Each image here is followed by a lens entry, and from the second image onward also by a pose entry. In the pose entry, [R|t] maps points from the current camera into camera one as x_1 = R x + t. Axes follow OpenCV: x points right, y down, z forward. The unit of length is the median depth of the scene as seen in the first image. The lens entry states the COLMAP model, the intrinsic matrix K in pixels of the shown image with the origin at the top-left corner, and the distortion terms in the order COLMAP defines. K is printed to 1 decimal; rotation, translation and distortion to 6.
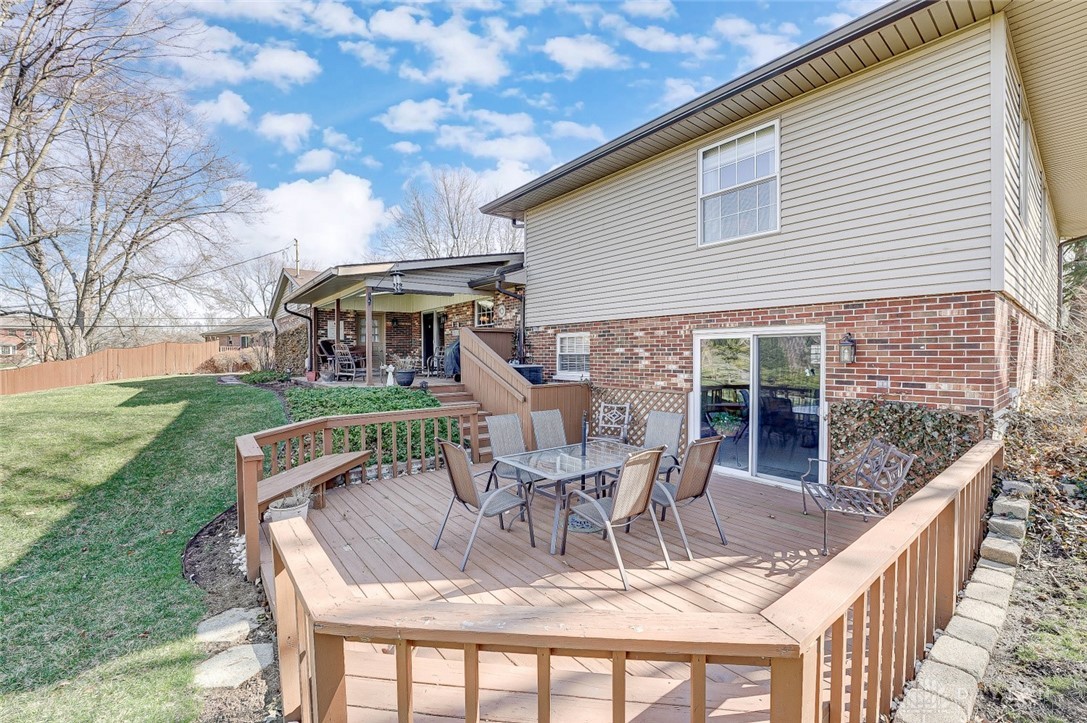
lens RADIAL K [[443.6, 0, 543.5], [0, 443.6, 361.5], [0, 0, 1]] dist [-0.023824, 0.000360]
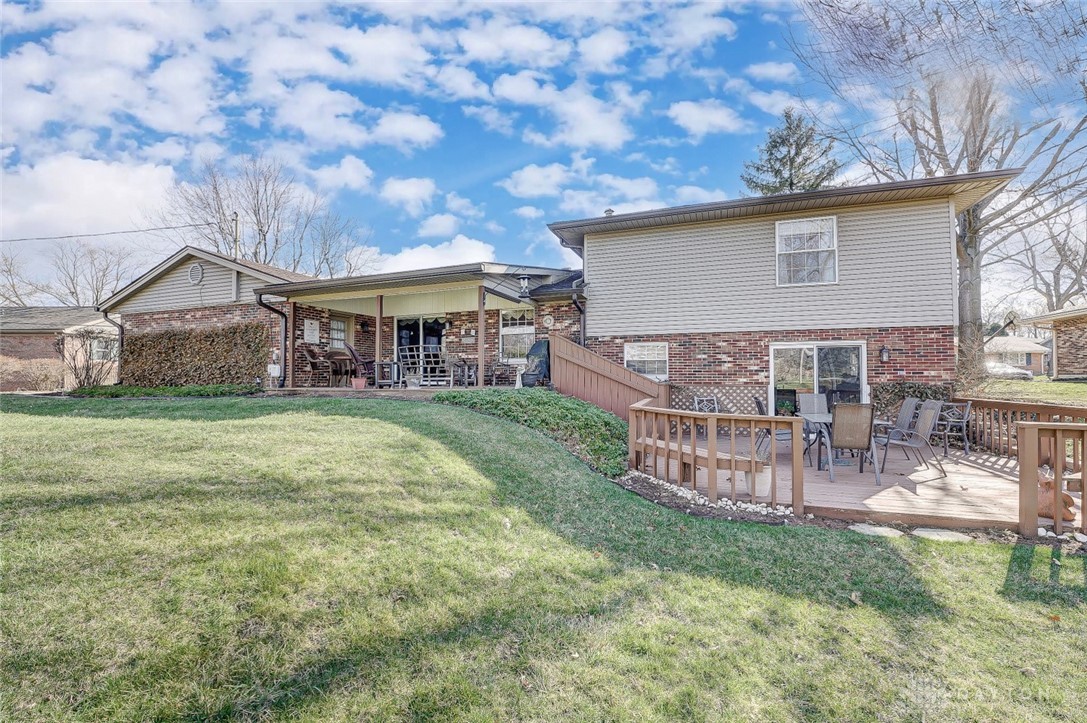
lens RADIAL K [[443.6, 0, 543.5], [0, 443.6, 361.5], [0, 0, 1]] dist [-0.023824, 0.000360]
pose [[0.855322, 0.016936, 0.517820, -0.953852], [0.008602, 0.998864, -0.046878, 0.049258], [-0.518025, 0.044550, 0.854205, 0.135539]]
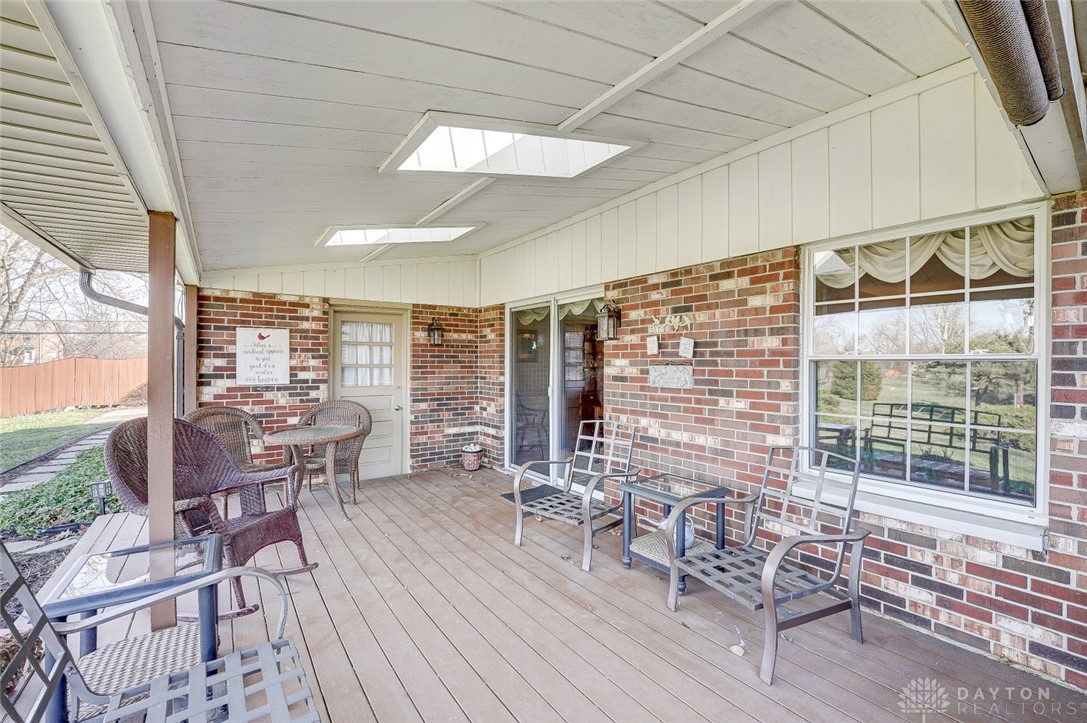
lens RADIAL K [[443.6, 0, 543.5], [0, 443.6, 361.5], [0, 0, 1]] dist [-0.023824, 0.000360]
pose [[0.999102, 0.008479, -0.041519, -0.448281], [-0.008921, 0.999905, -0.010463, -0.119488], [0.041427, 0.010824, 0.999083, 1.233224]]
